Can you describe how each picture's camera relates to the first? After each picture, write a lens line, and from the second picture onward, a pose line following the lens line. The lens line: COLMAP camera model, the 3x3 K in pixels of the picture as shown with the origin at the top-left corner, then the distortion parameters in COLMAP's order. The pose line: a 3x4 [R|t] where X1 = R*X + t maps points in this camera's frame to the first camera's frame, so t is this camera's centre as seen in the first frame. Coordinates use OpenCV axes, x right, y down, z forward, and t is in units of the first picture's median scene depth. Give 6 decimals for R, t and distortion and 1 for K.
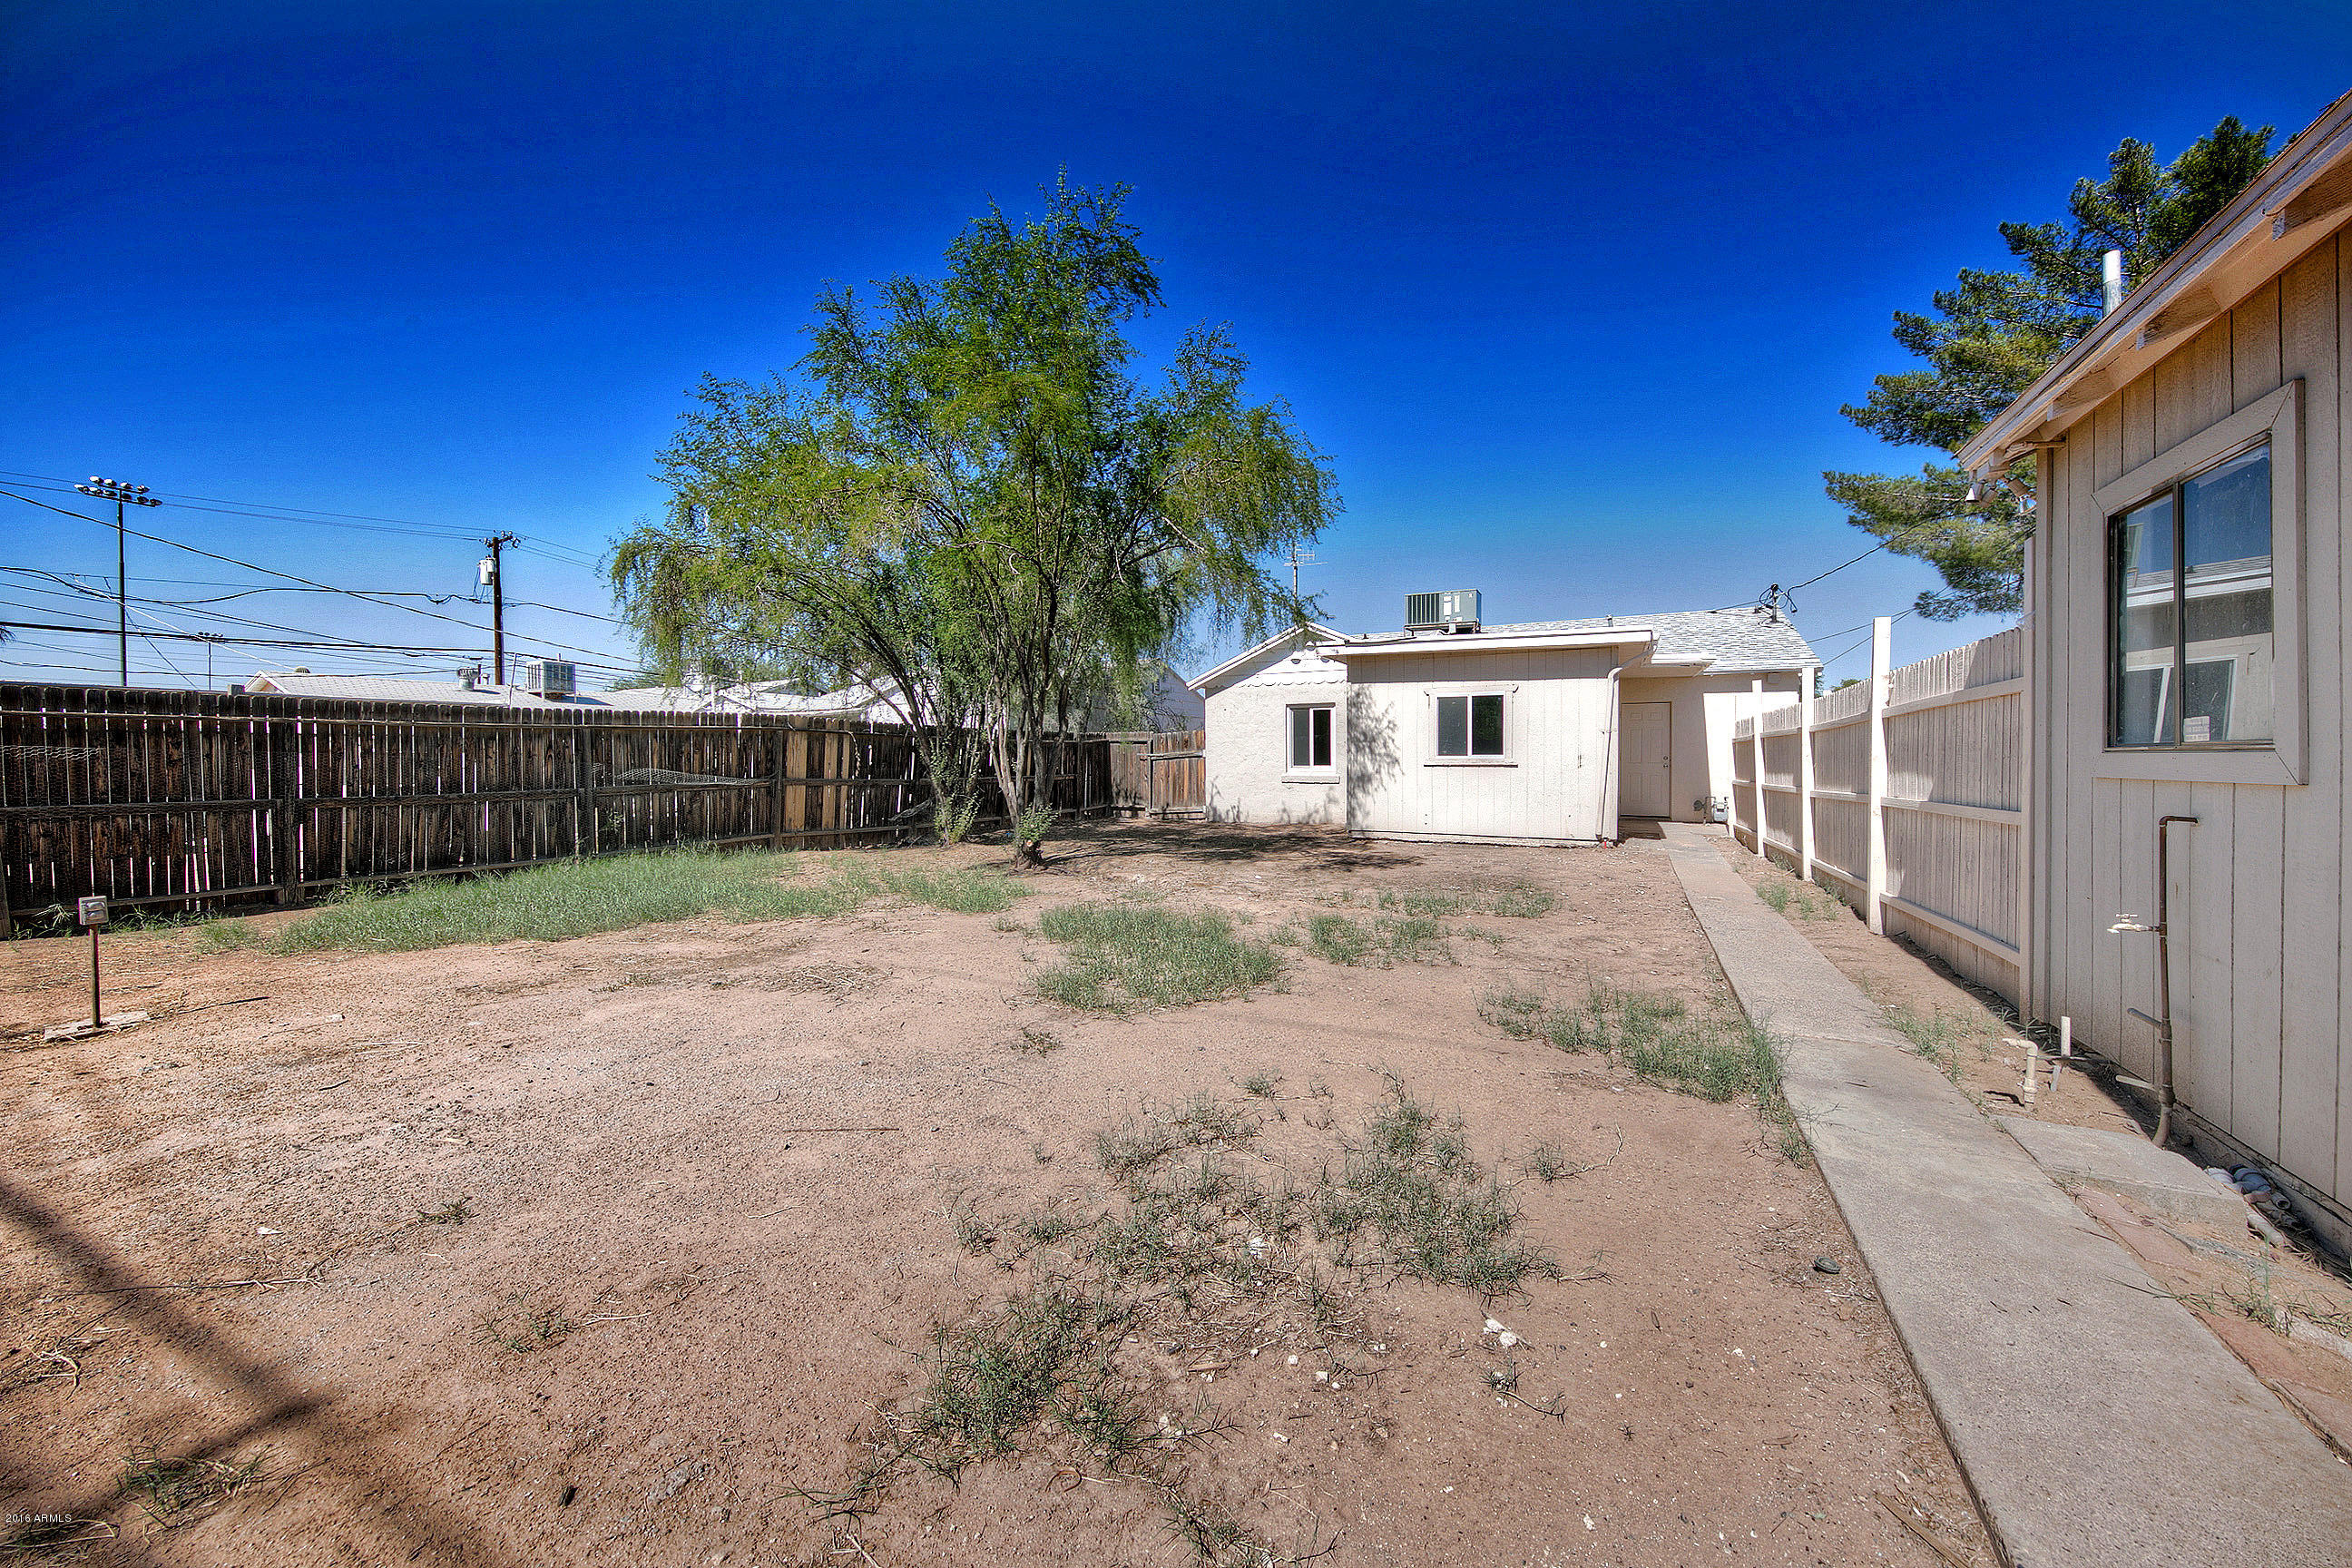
lens RADIAL K [[776.7, 0, 1176.0], [0, 776.7, 784.0], [0, 0, 1]] dist [0.008138, -0.006728]
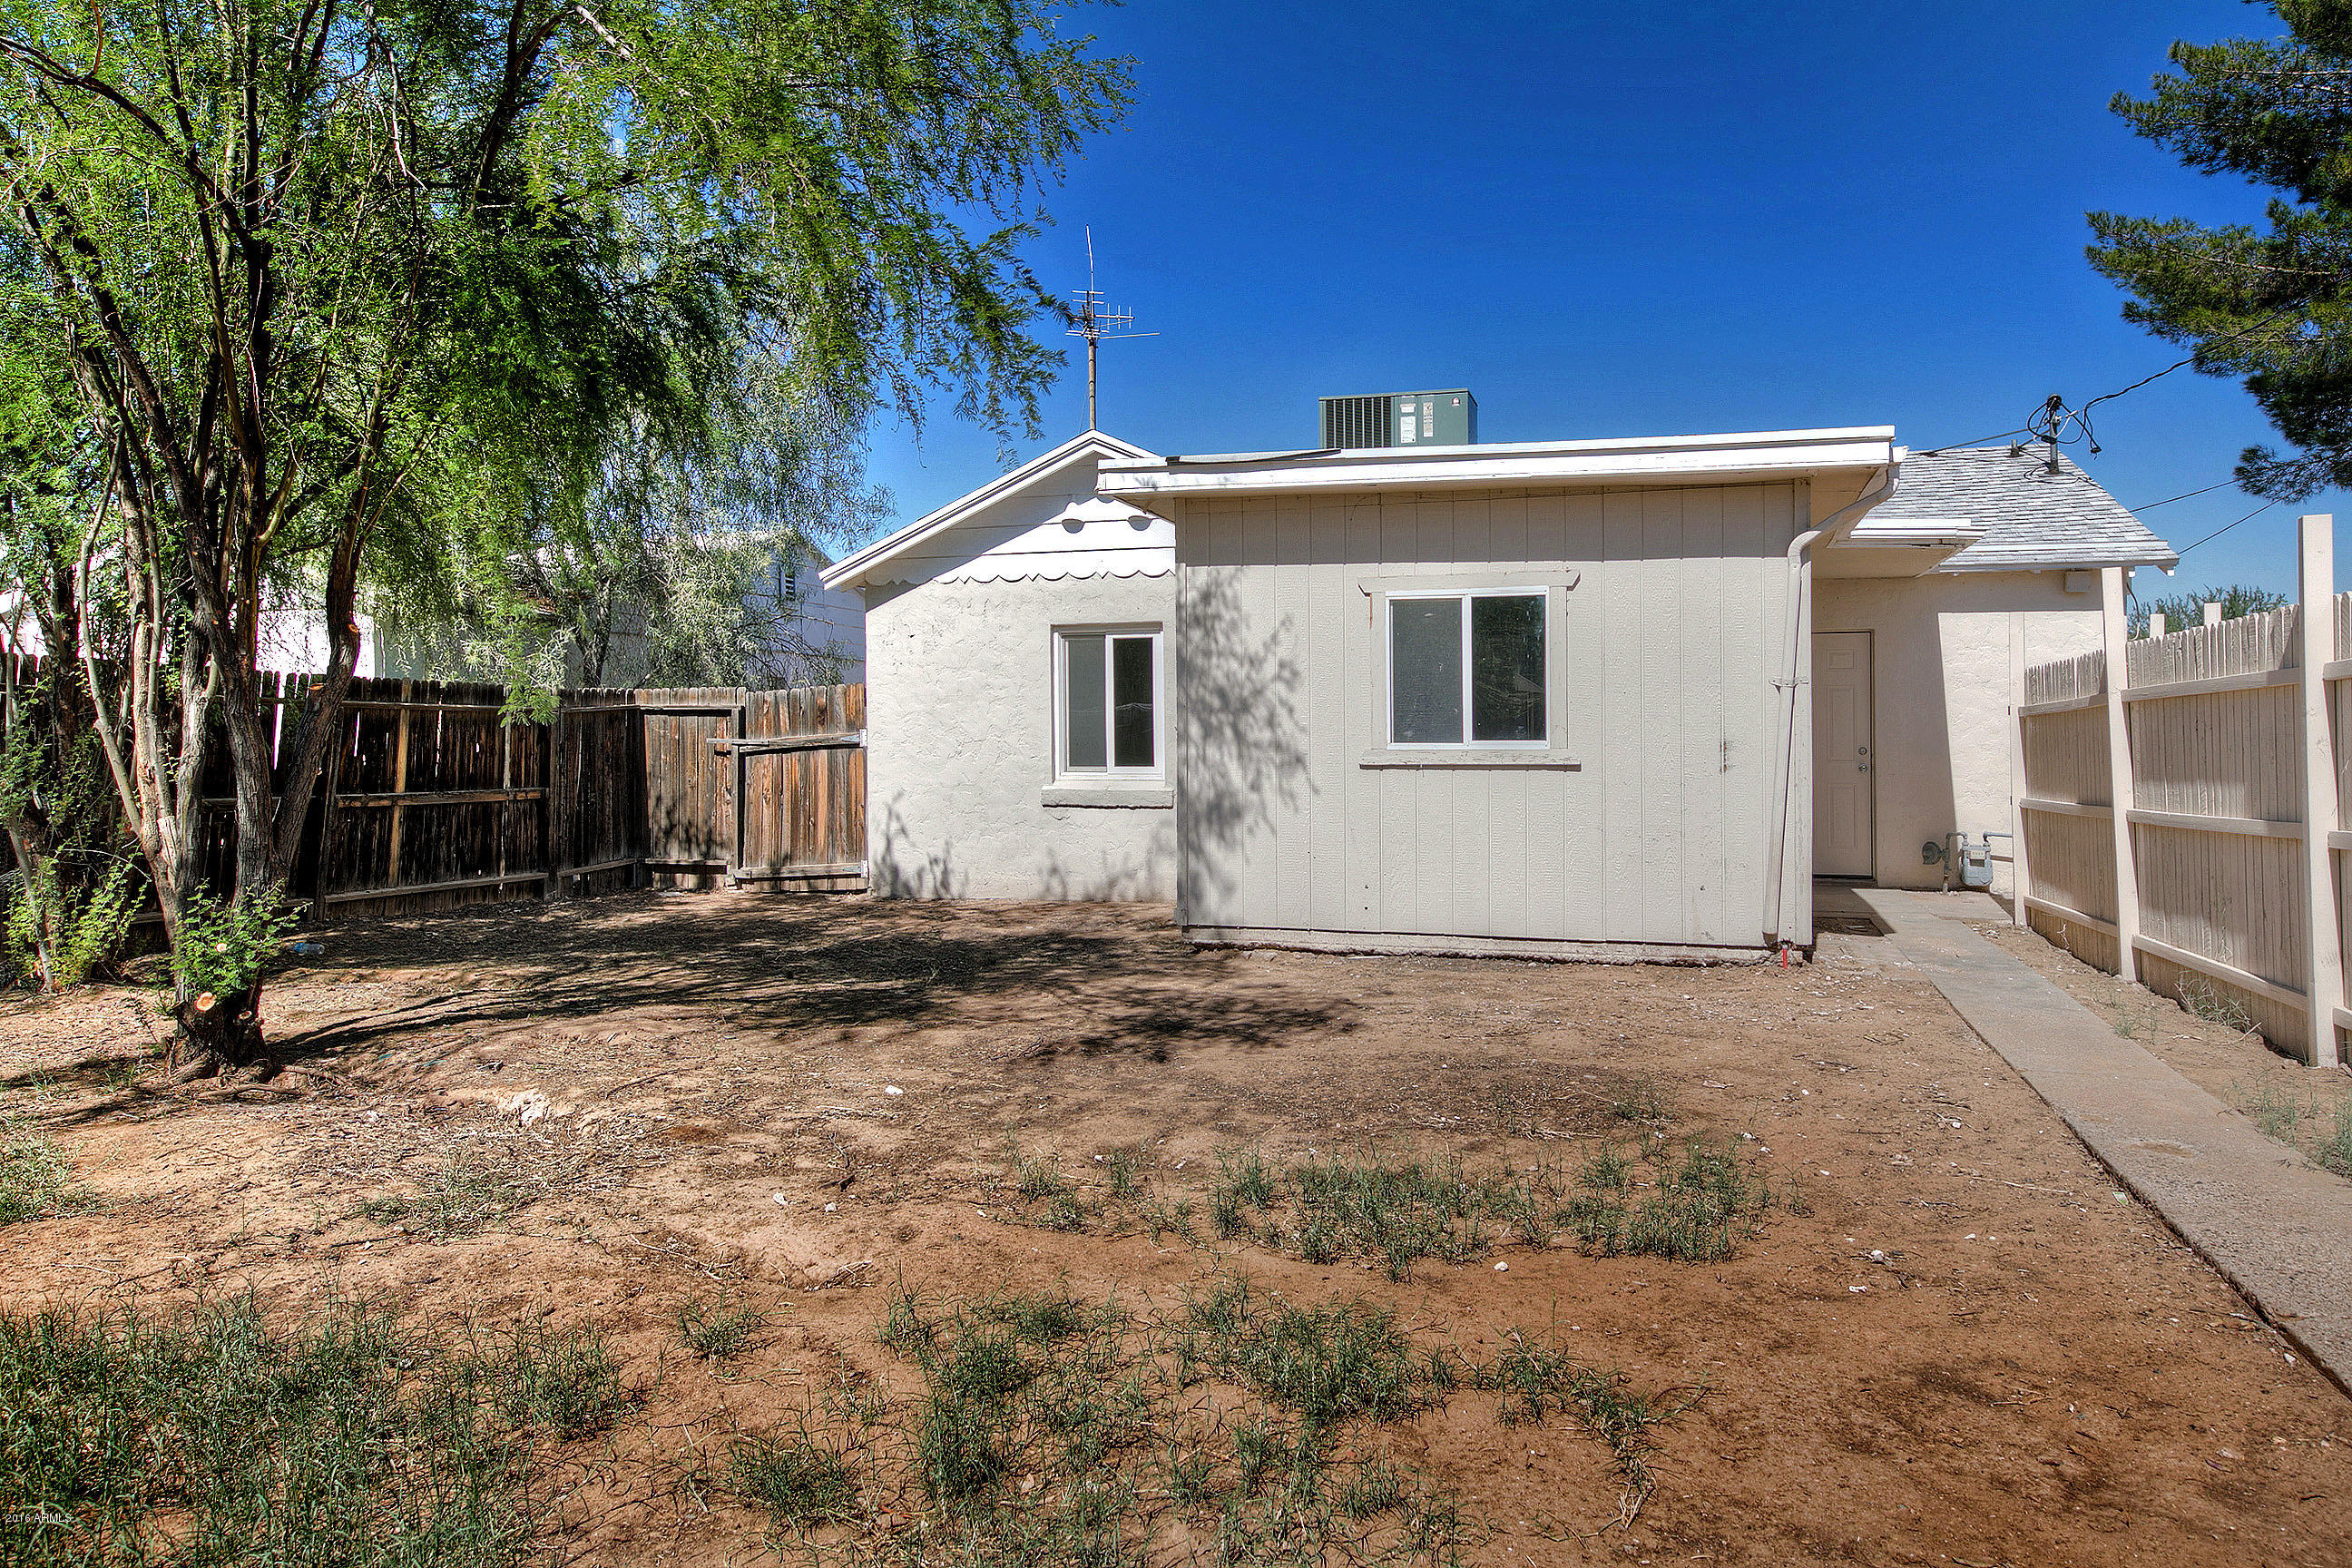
lens RADIAL K [[1517.4, 0, 1108.8], [0, 1517.4, 768.7], [0, 0, 1]] dist [0.012364, 0.001325]
pose [[0.989904, -0.000044, 0.141741, 0.067300], [0.003287, 0.999738, -0.022651, -0.004374], [-0.141703, 0.022888, 0.989645, 0.205865]]
